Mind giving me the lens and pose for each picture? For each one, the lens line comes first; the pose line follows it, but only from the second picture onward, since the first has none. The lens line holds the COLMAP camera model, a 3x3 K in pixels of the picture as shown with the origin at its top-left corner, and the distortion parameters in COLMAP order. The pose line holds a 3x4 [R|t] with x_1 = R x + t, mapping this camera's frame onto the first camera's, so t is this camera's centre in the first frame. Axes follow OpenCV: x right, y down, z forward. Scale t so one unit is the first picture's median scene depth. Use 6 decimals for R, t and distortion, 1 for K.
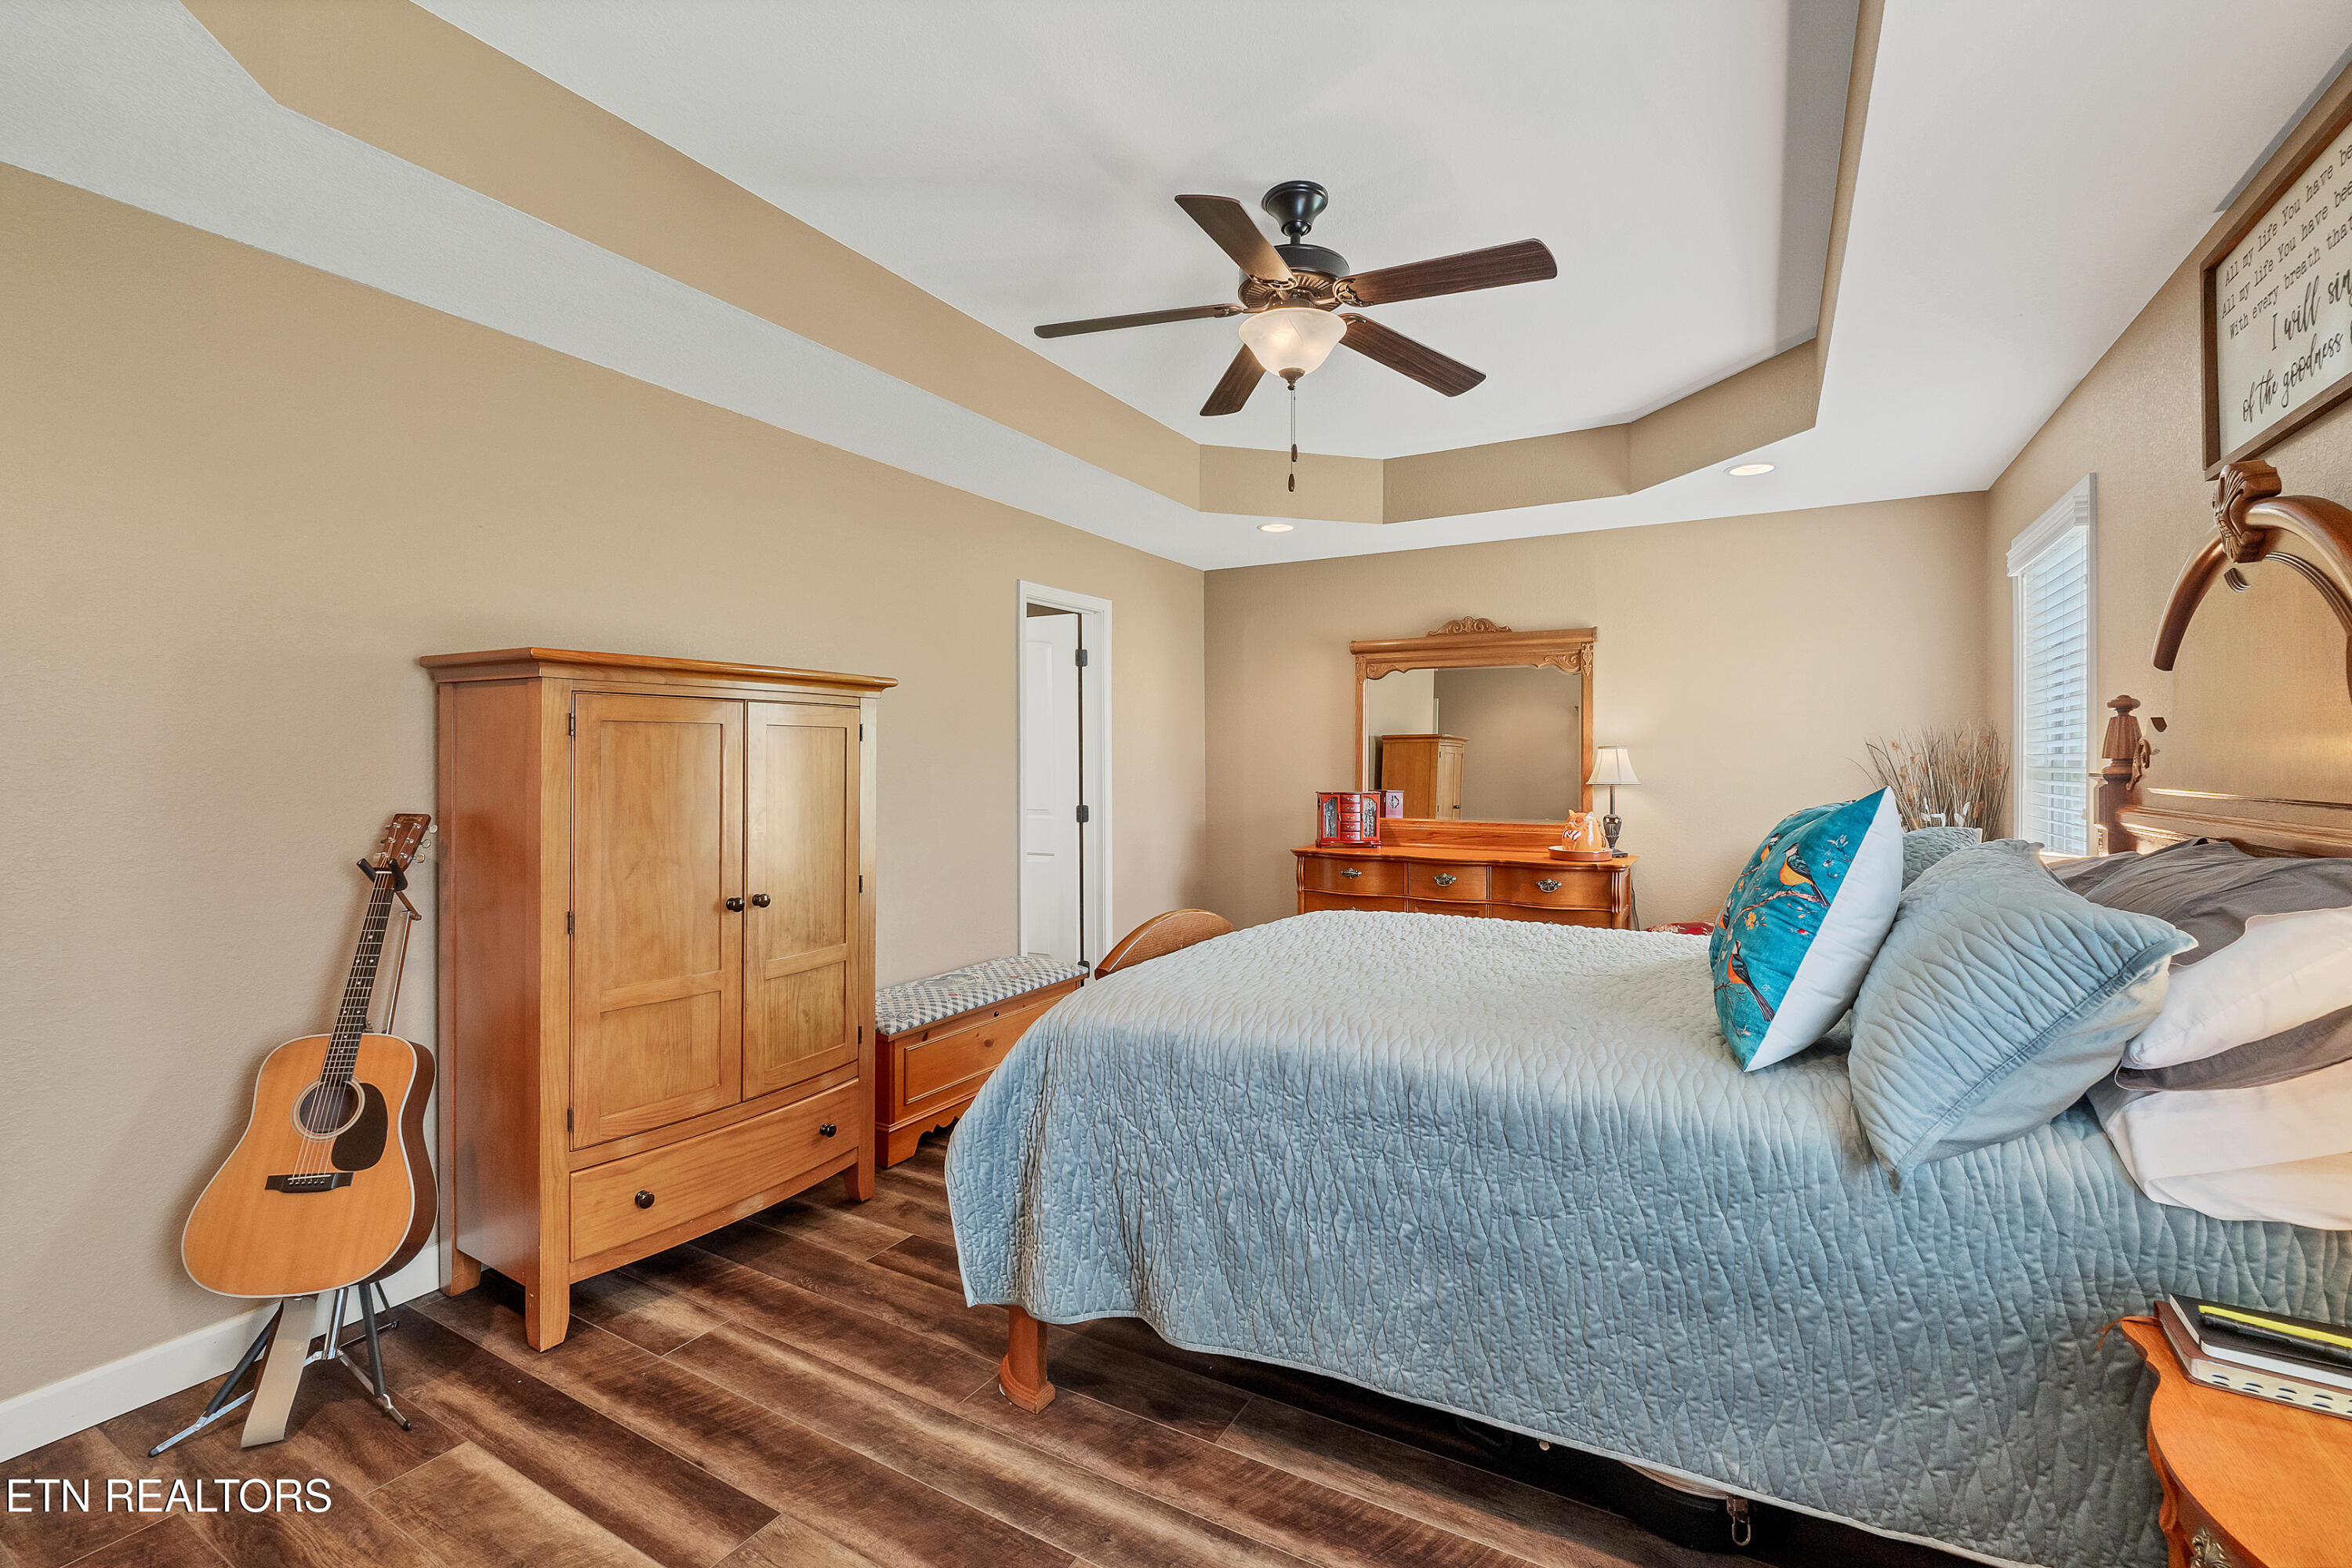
lens RADIAL K [[1035.6, 0, 1171.1], [0, 1035.6, 763.8], [0, 0, 1]] dist [-0.001273, 0.012259]
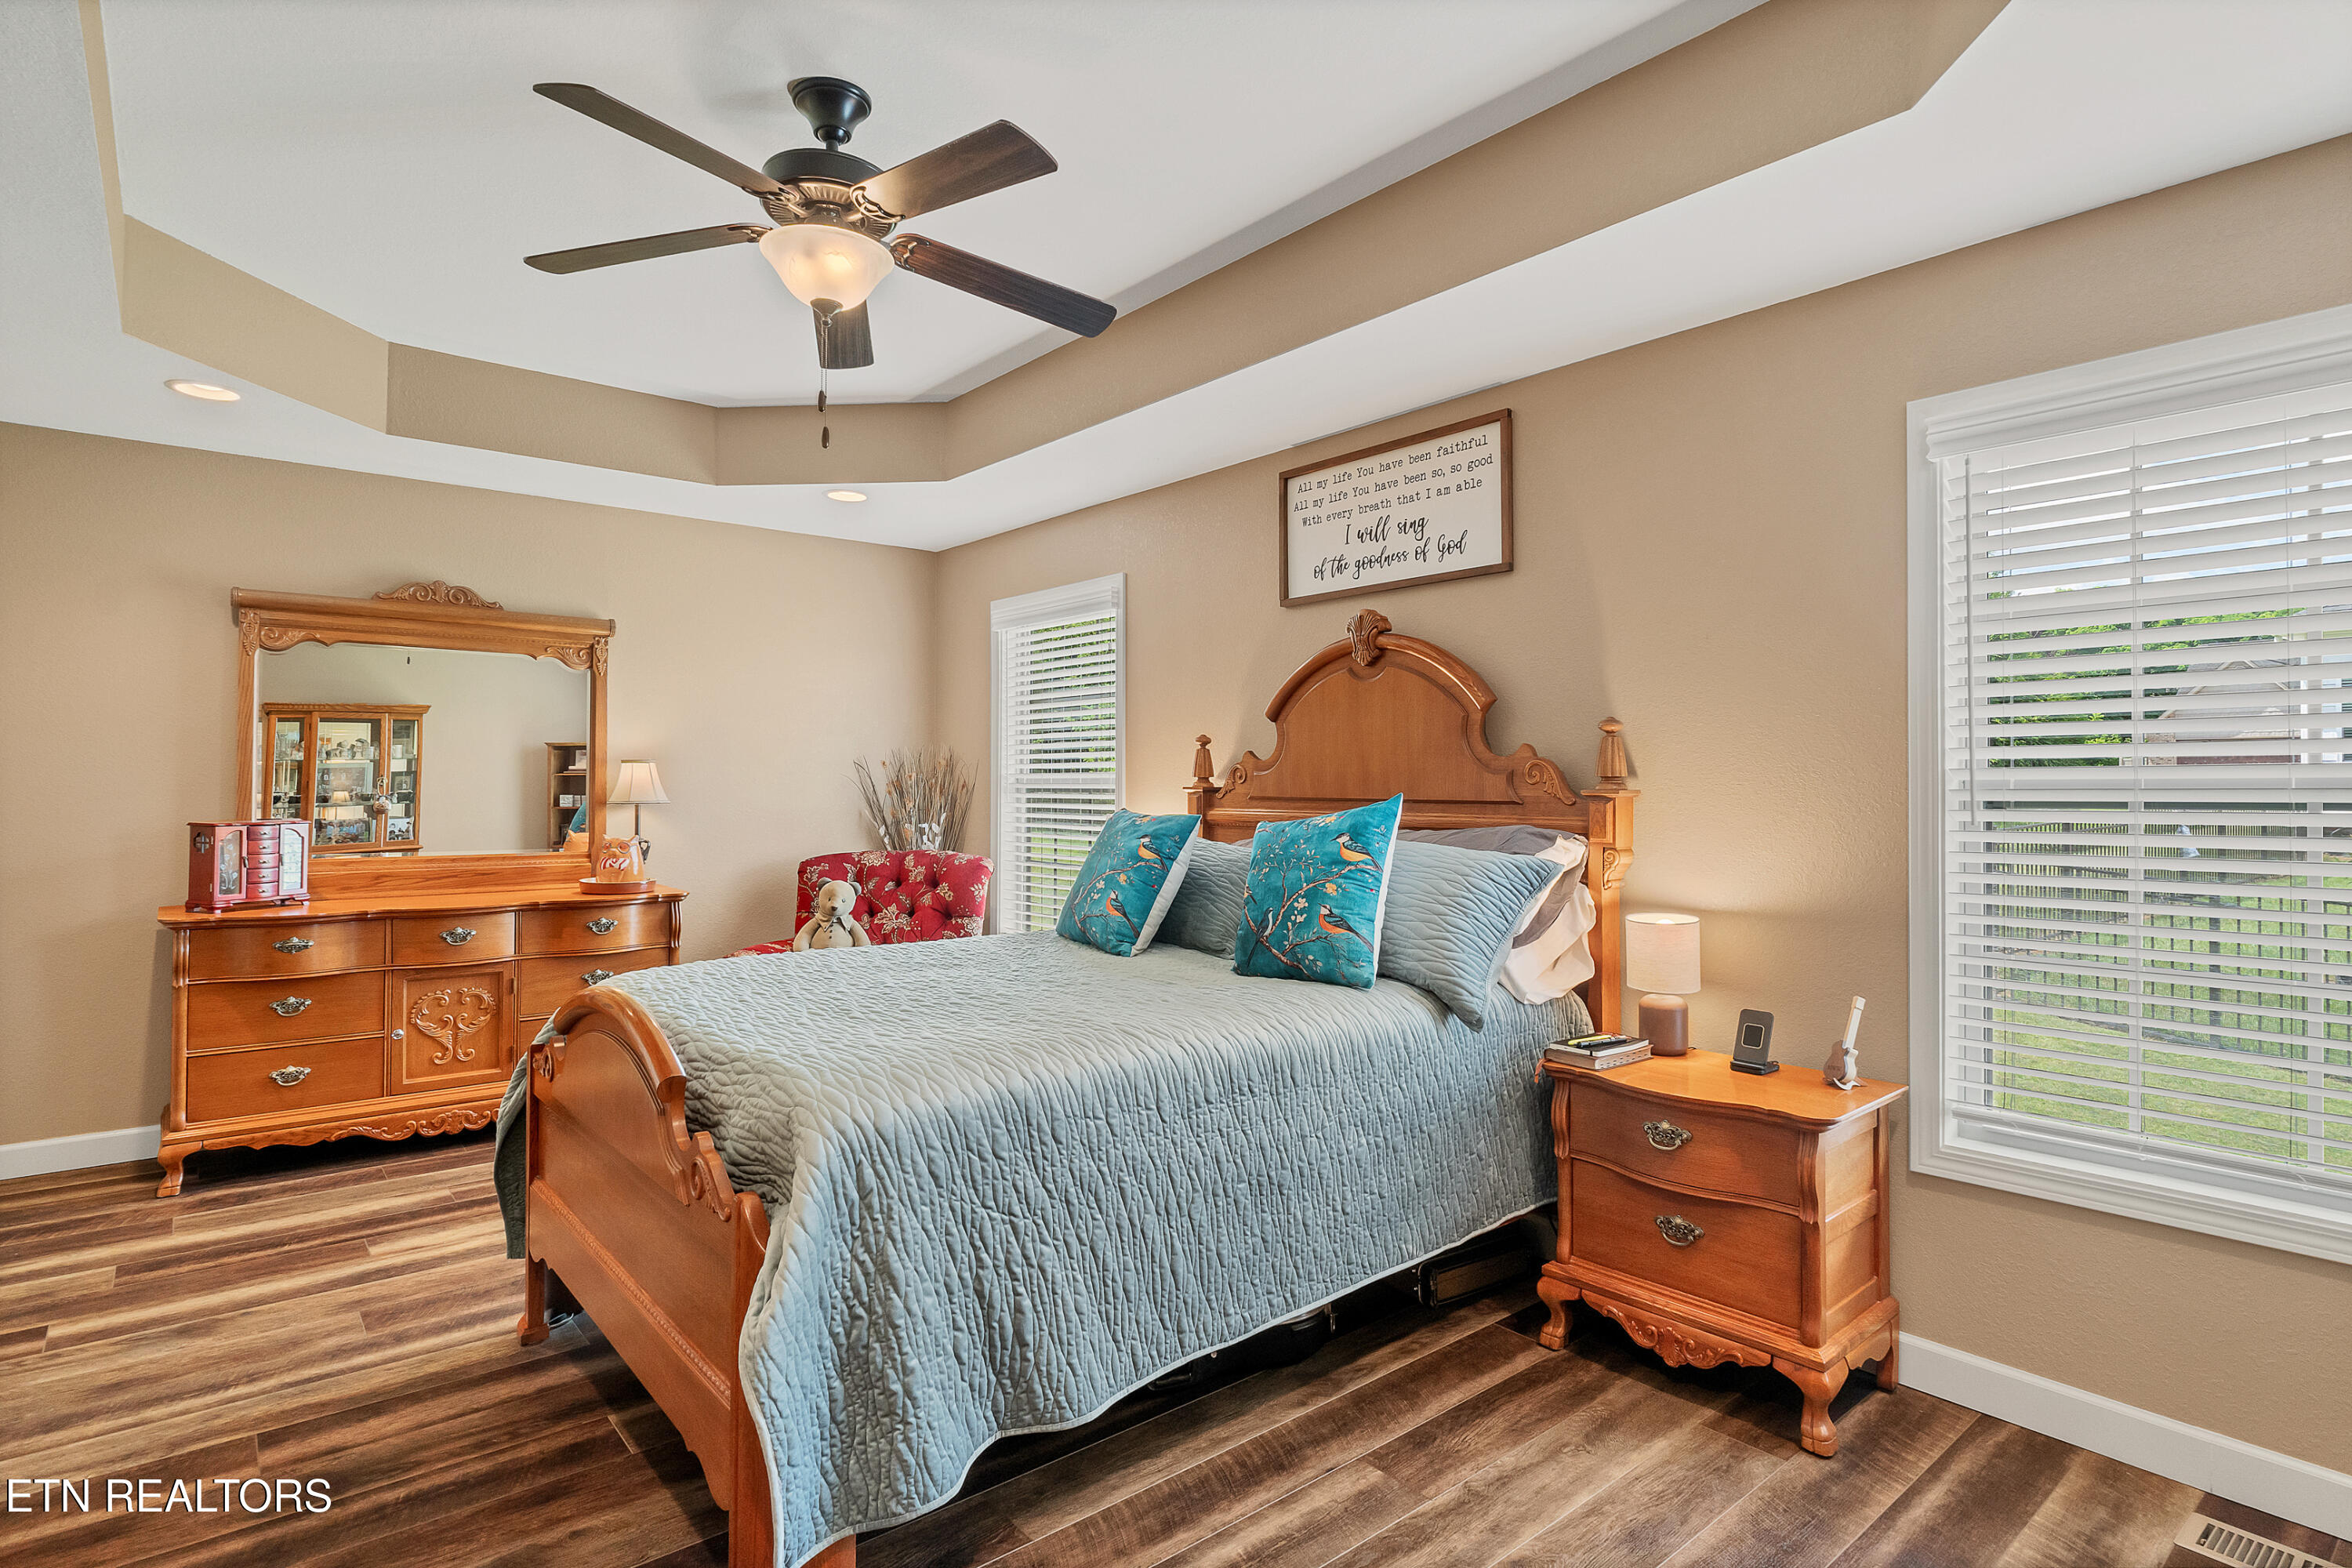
lens RADIAL K [[1211.2, 0, 1176.0], [0, 1211.2, 784.0], [0, 0, 1]] dist [-0.000492, -0.000078]
pose [[0.353156, 0.000775, 0.935564, -0.415028], [-0.001579, 0.999999, -0.000233, 0.003579], [-0.935563, -0.001395, 0.353157, 0.243904]]
